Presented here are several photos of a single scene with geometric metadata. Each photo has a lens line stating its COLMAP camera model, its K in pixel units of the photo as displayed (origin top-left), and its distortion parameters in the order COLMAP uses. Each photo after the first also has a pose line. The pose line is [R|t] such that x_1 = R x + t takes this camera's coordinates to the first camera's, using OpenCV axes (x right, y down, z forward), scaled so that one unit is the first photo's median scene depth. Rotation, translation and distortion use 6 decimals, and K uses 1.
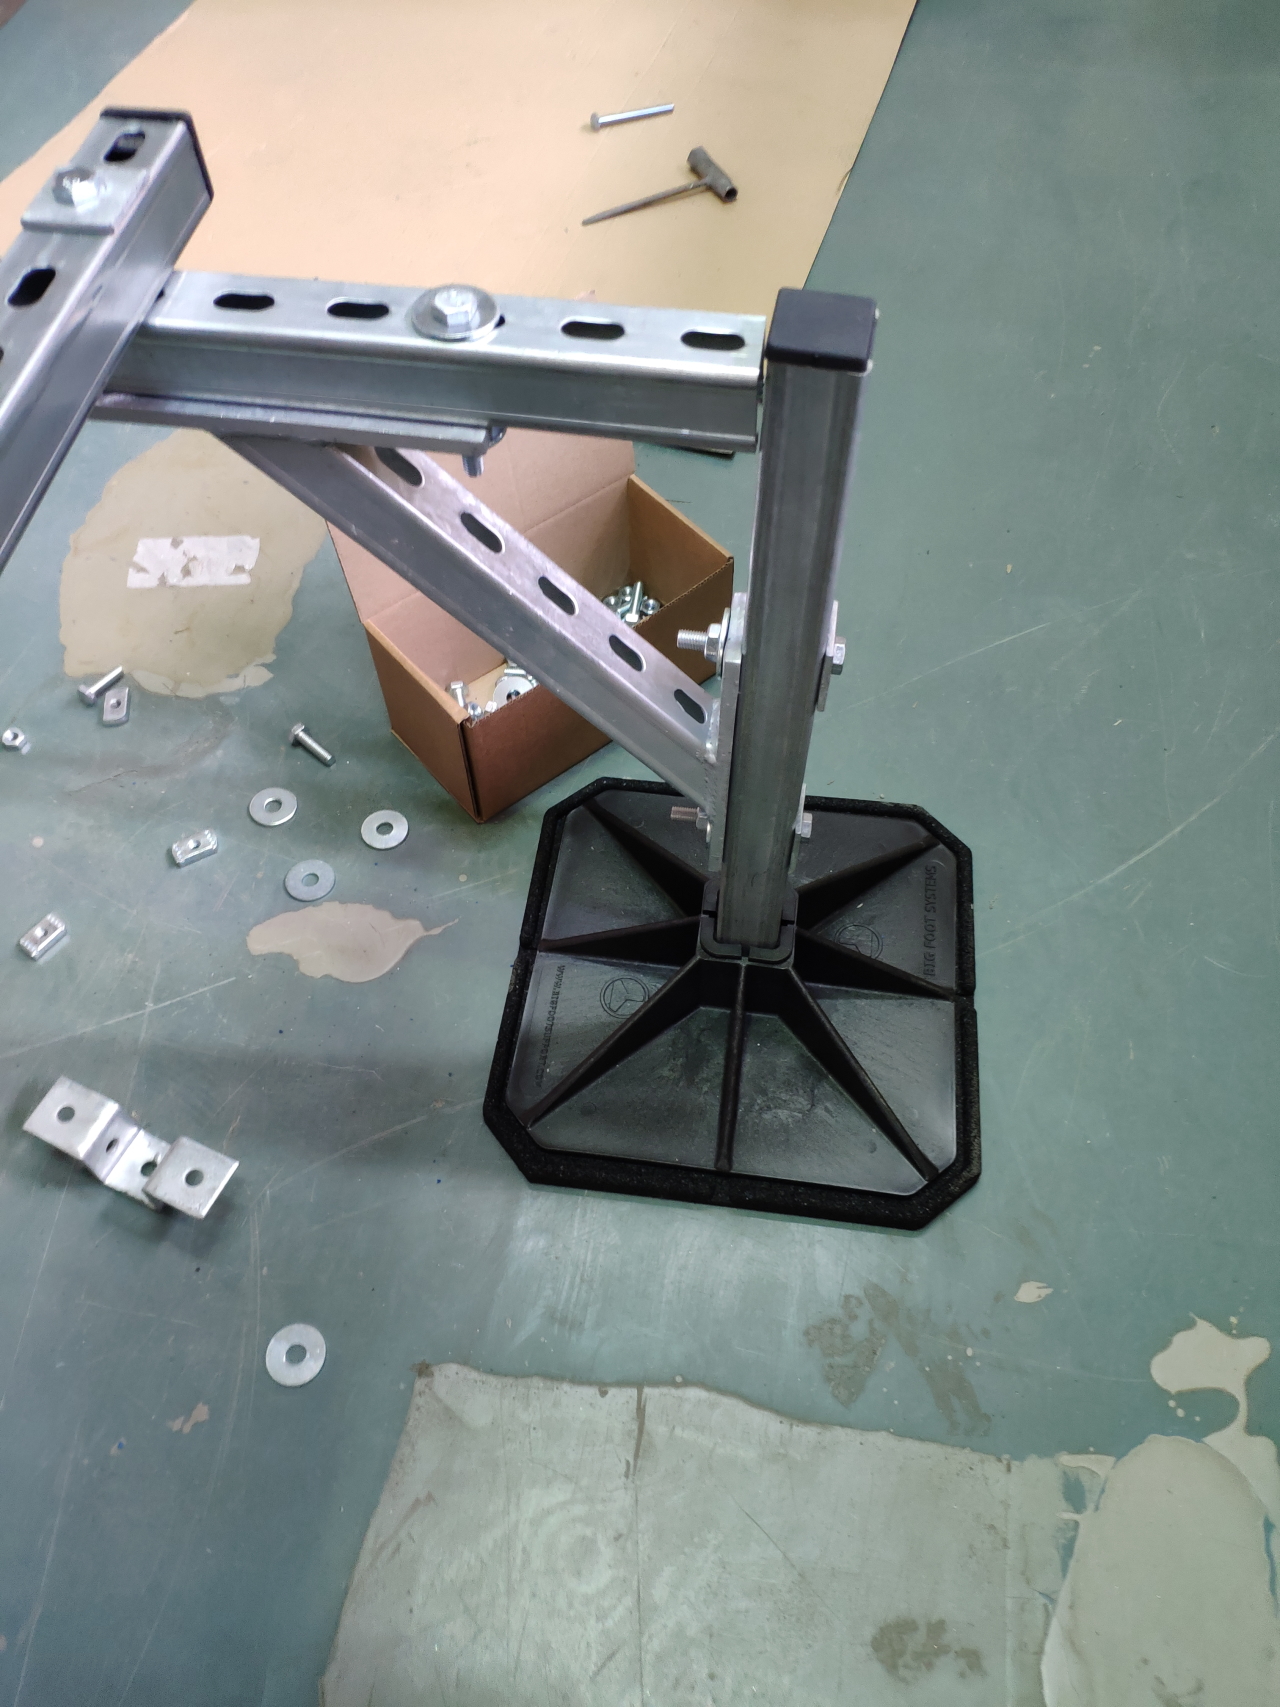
lens RADIAL K [[1328.1, 0, 654.1], [0, 1328.1, 849.9], [0, 0, 1]] dist [0.009569, -0.054683]
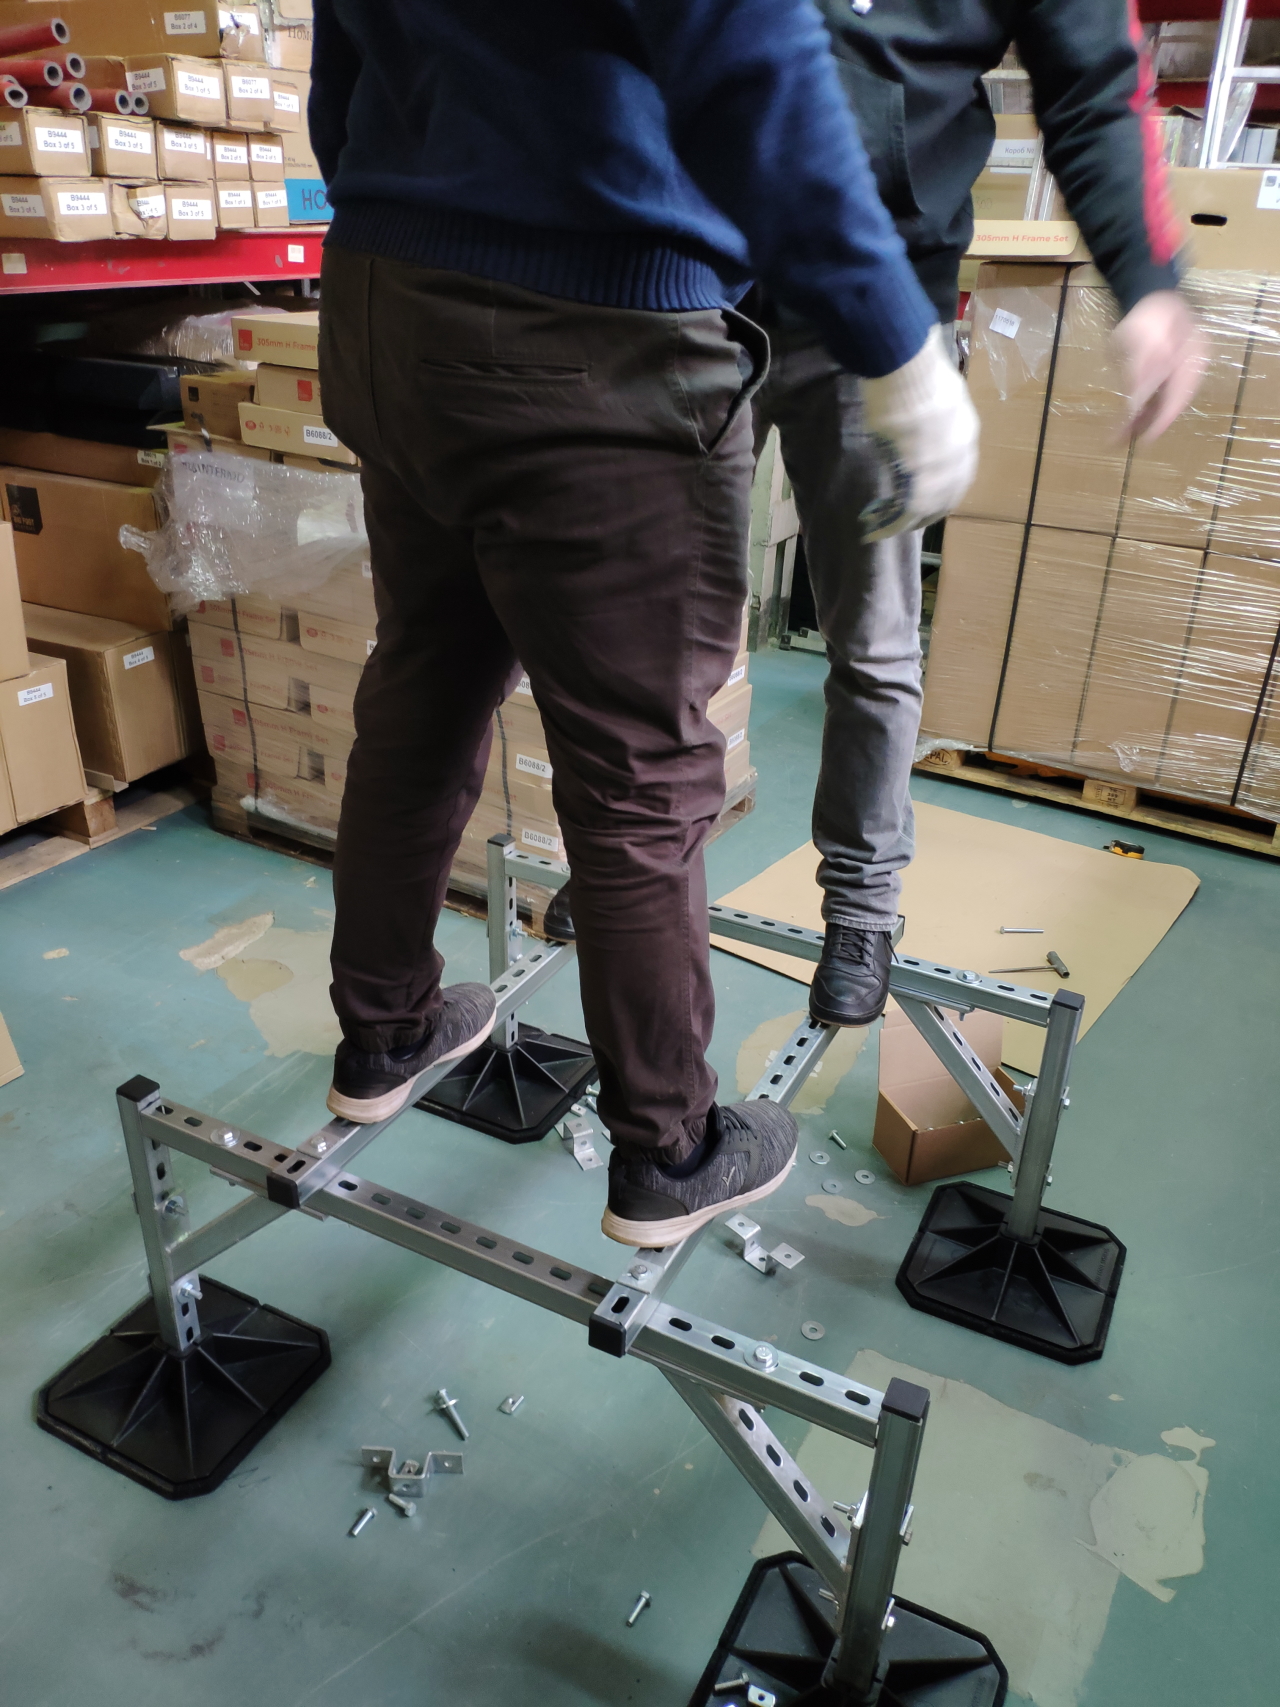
lens RADIAL K [[1328.1, 0, 655.5], [0, 1328.1, 846.0], [0, 0, 1]] dist [0.009569, -0.054683]
pose [[0.944326, 0.171926, -0.280519, 0.001944], [-0.290898, 0.834626, -0.467736, 0.804505], [0.153712, 0.523298, 0.838172, -1.531383]]
